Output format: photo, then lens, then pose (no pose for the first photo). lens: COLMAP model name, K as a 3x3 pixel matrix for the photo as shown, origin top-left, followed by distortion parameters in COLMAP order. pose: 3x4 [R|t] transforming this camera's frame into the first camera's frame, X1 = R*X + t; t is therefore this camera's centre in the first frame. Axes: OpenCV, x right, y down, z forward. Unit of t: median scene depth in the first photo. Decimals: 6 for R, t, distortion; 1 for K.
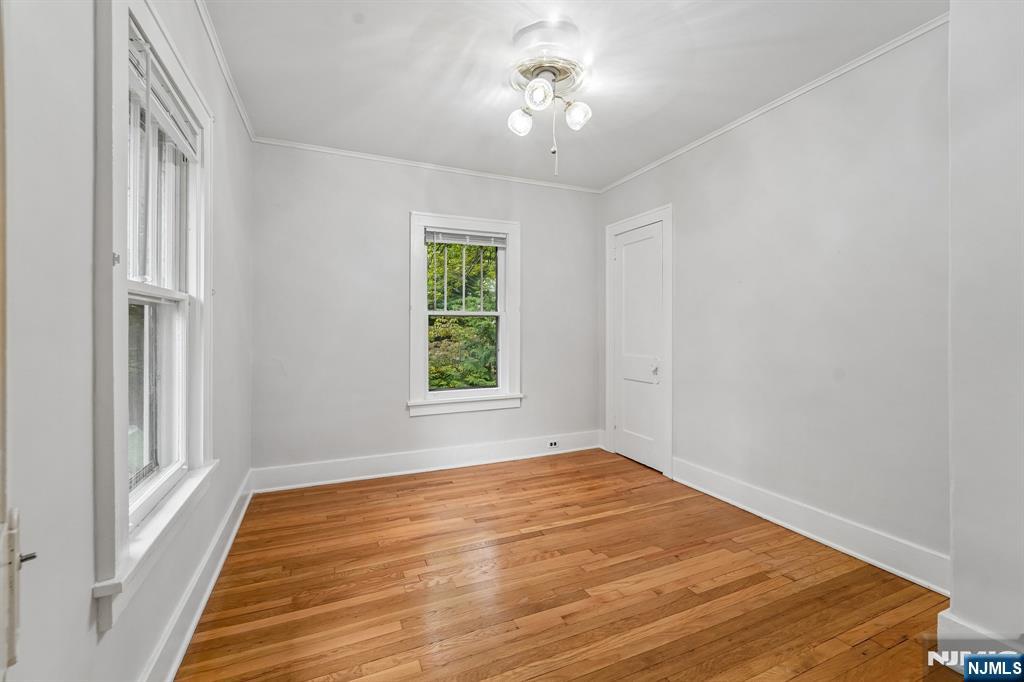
lens RADIAL K [[423.4, 0, 512.0], [0, 423.4, 341.0], [0, 0, 1]] dist [-0.017445, -0.000036]
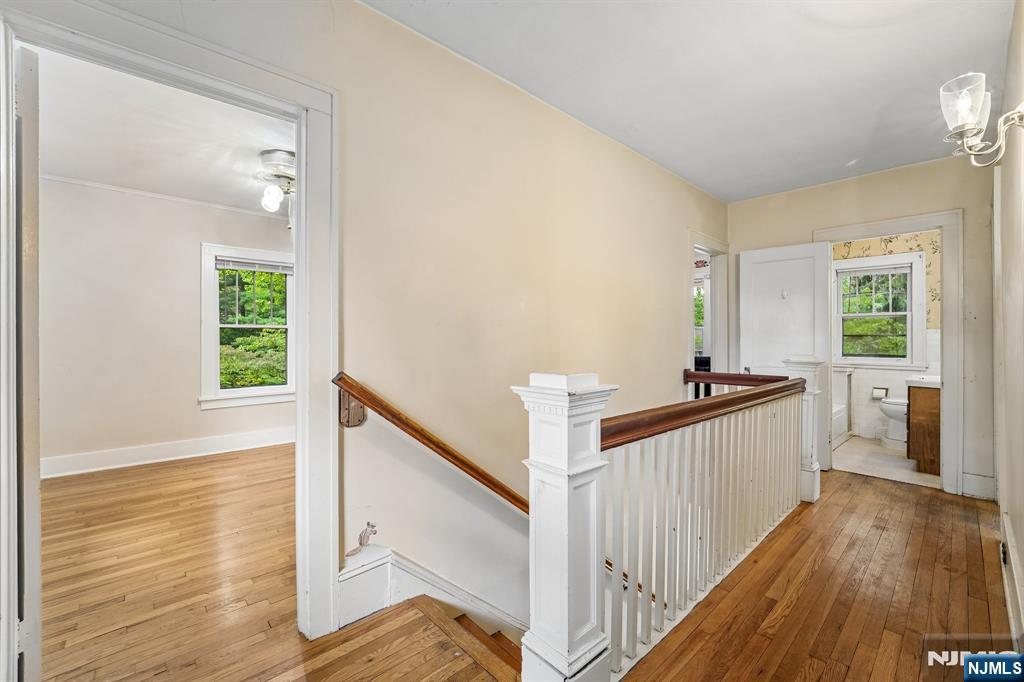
lens RADIAL K [[423.0, 0, 508.9], [0, 423.0, 347.8], [0, 0, 1]] dist [-0.001964, -0.000285]
pose [[0.946711, -0.008180, 0.321982, 0.256625], [0.010052, 0.999941, -0.004149, 0.014181], [-0.321929, 0.007165, 0.946737, -0.550659]]
